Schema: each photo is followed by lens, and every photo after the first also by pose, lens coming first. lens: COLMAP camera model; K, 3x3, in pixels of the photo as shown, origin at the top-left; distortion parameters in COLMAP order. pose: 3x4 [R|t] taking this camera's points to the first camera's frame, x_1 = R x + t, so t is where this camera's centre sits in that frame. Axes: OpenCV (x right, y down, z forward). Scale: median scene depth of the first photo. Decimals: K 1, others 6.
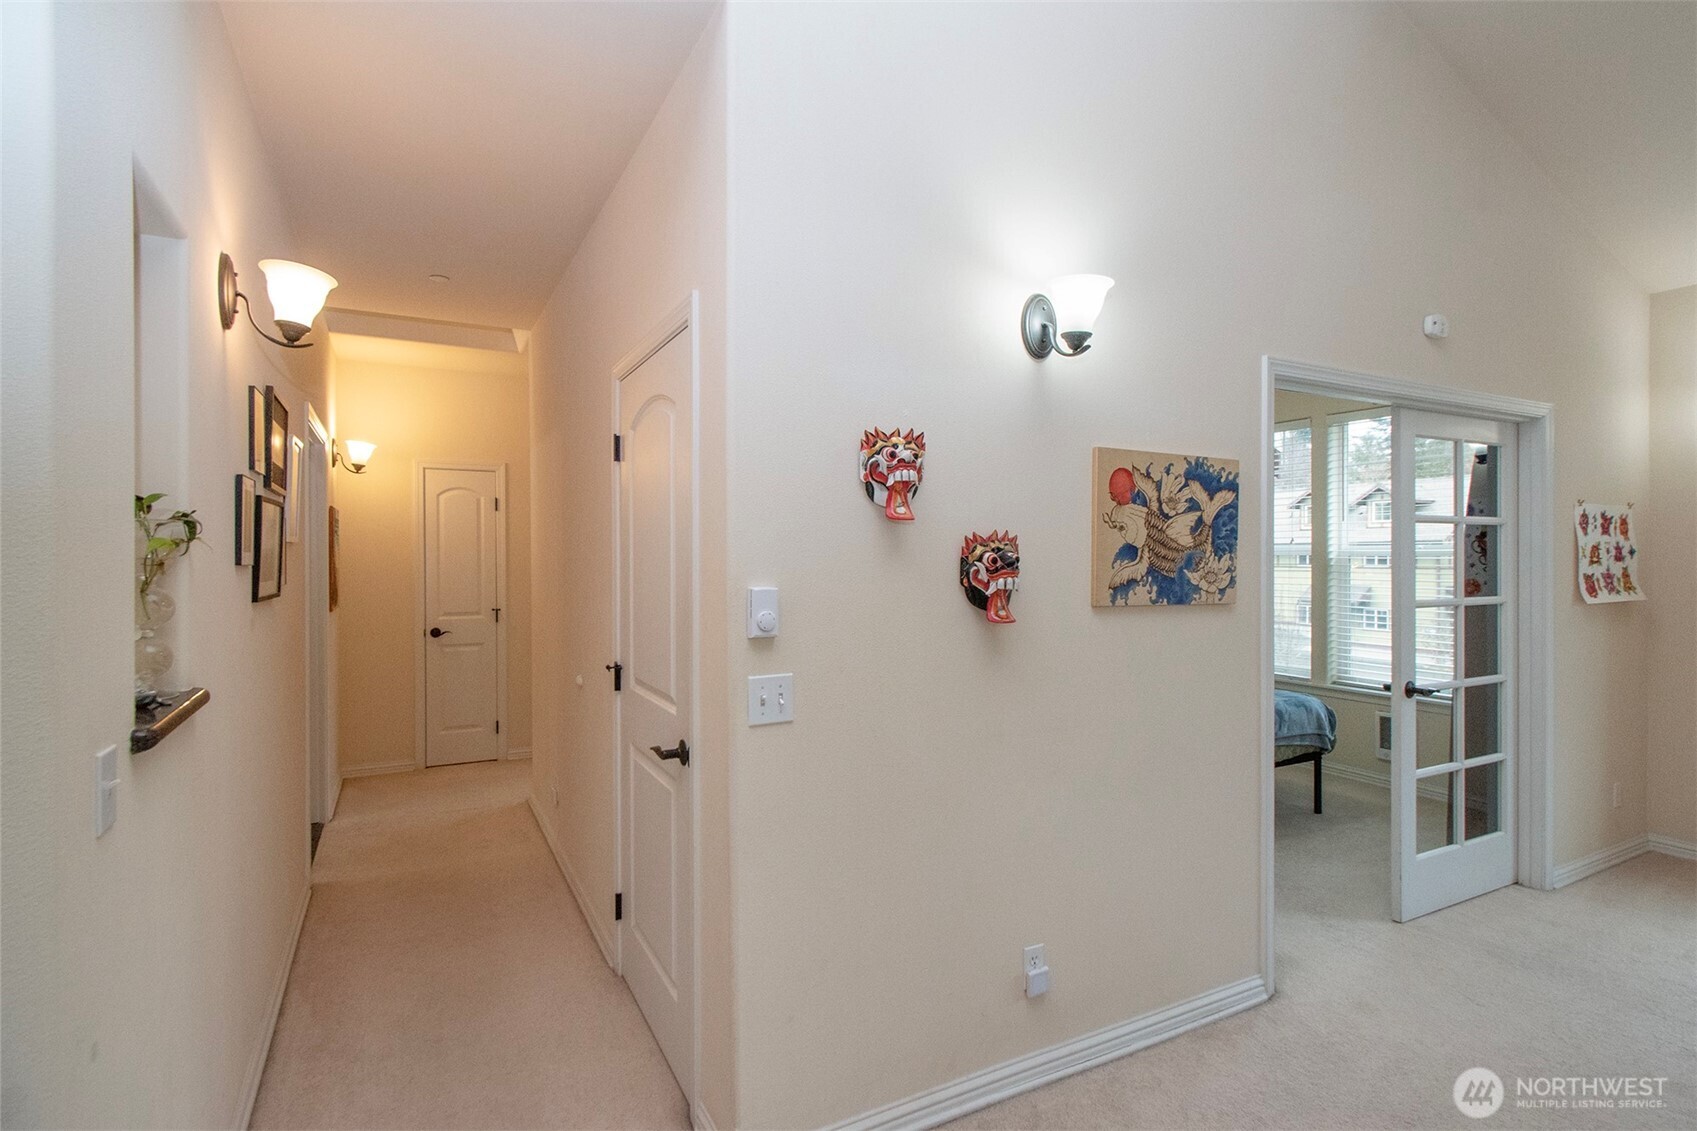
lens RADIAL K [[802.9, 0, 817.5], [0, 802.9, 560.9], [0, 0, 1]] dist [-0.003798, 0.000053]
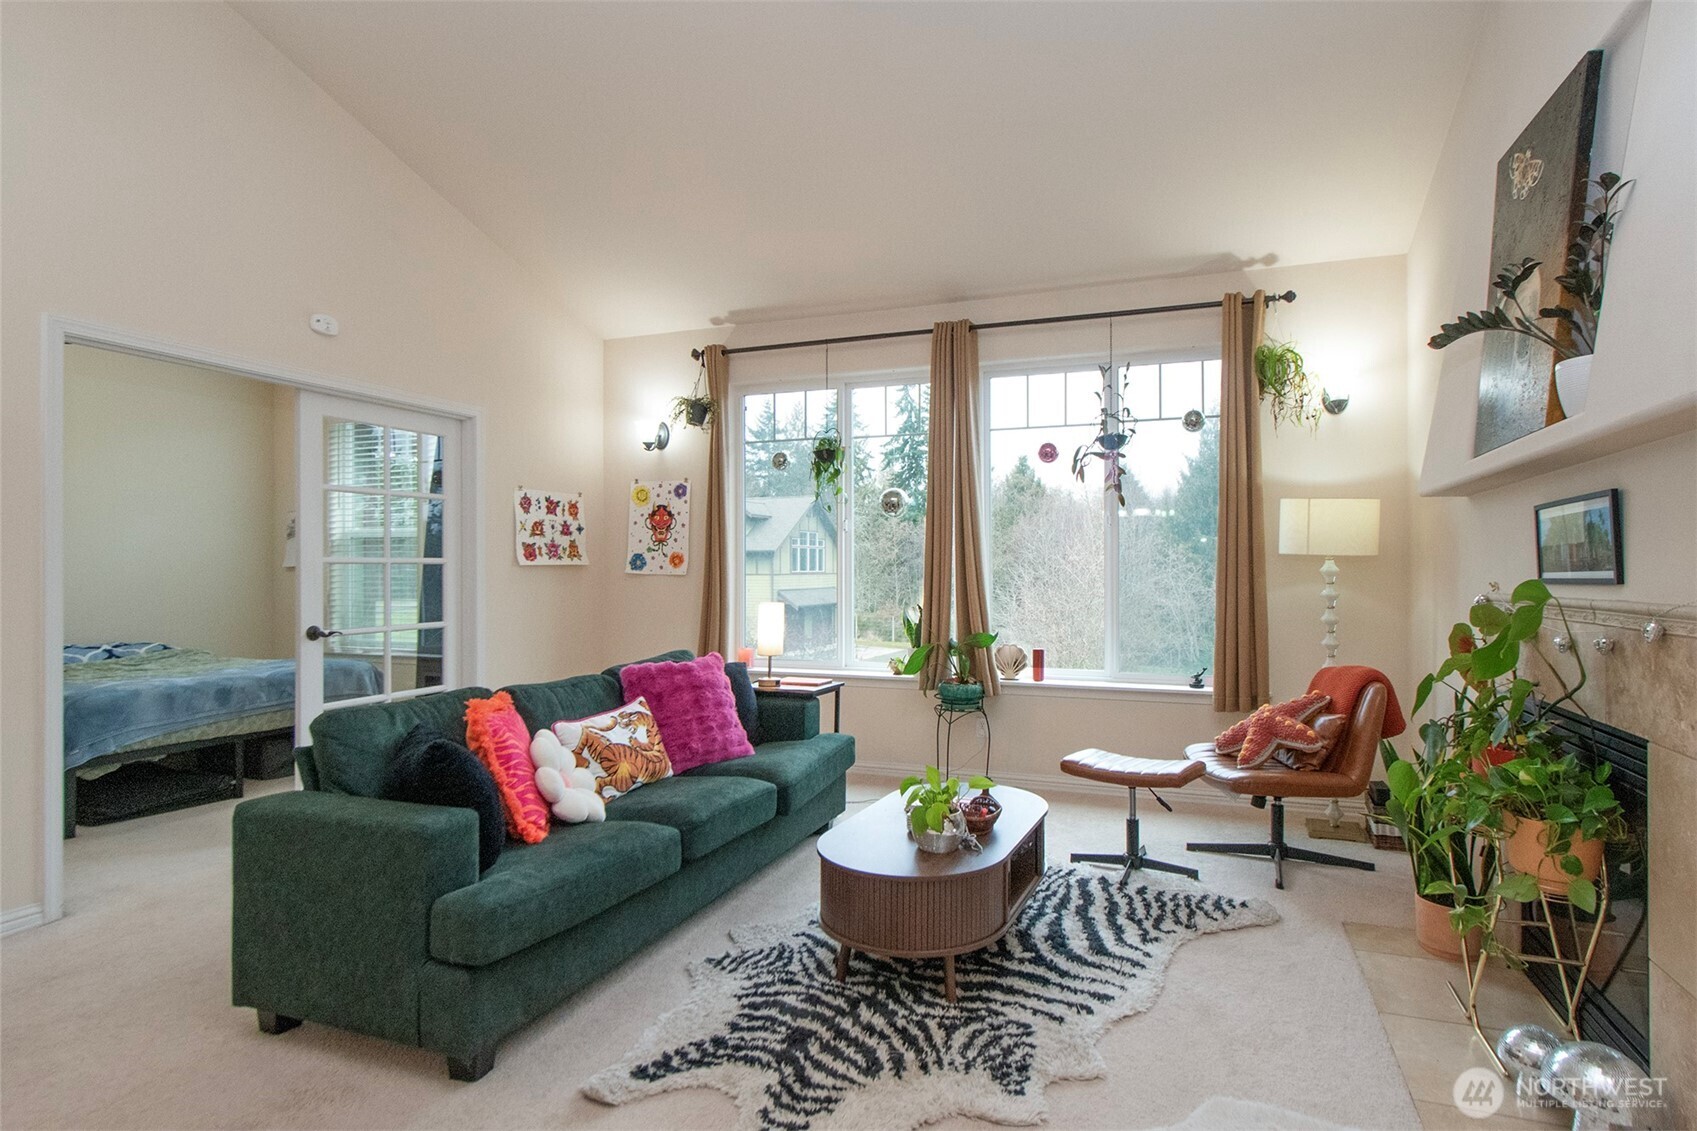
lens RADIAL K [[867.1, 0, 905.3], [0, 867.1, 562.8], [0, 0, 1]] dist [0.003348, -0.002699]
pose [[0.735487, 0.005808, 0.677514, 0.476183], [0.003124, 0.999924, -0.011963, 0.069767], [-0.677532, 0.010915, 0.735413, -0.467842]]
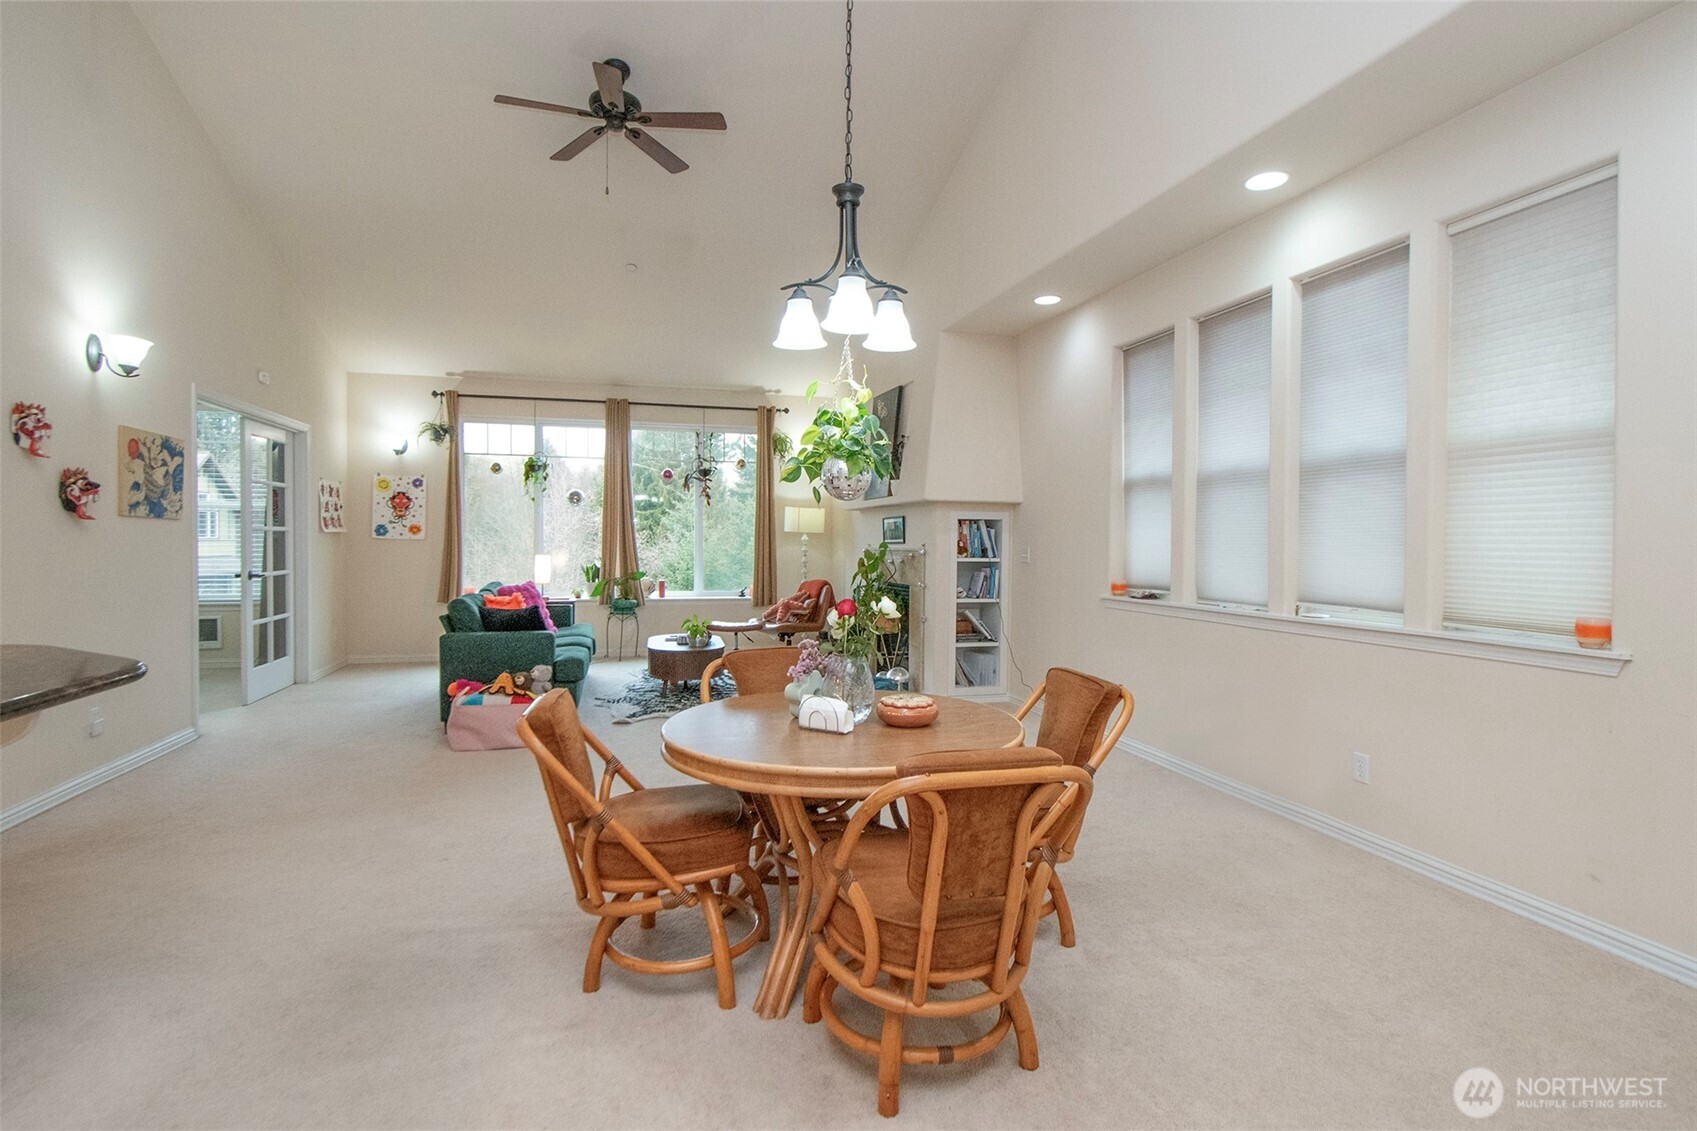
lens RADIAL K [[867.1, 0, 827.1], [0, 867.1, 555.1], [0, 0, 1]] dist [0.003348, -0.002699]
pose [[0.227300, -0.013852, 0.973726, -0.796904], [-0.002232, 0.999889, 0.014745, 0.076953], [-0.973822, -0.005525, 0.227244, -0.650035]]
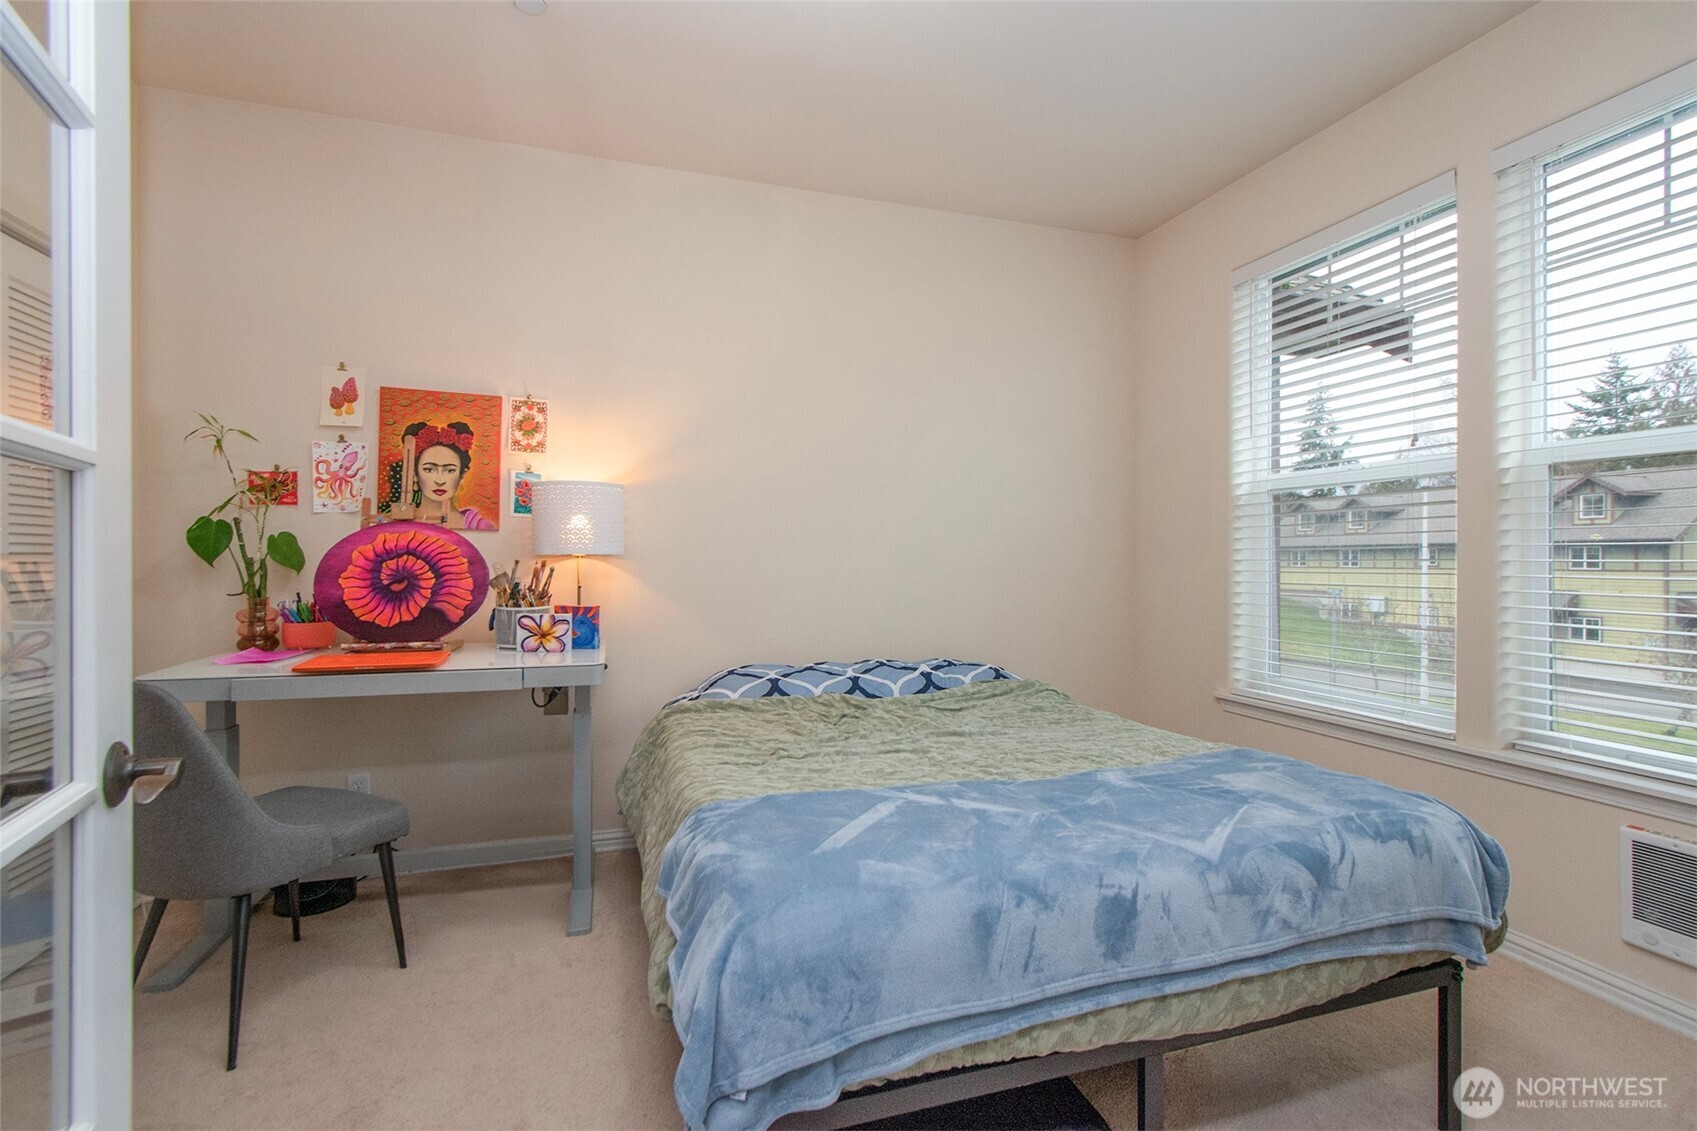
lens RADIAL K [[746.4, 0, 879.2], [0, 746.4, 560.6], [0, 0, 1]] dist [0.007591, -0.000631]
pose [[0.989716, 0.012246, -0.142523, 0.544581], [-0.013086, 0.999902, -0.004962, 0.082943], [0.142448, 0.006776, 0.989779, 0.820973]]
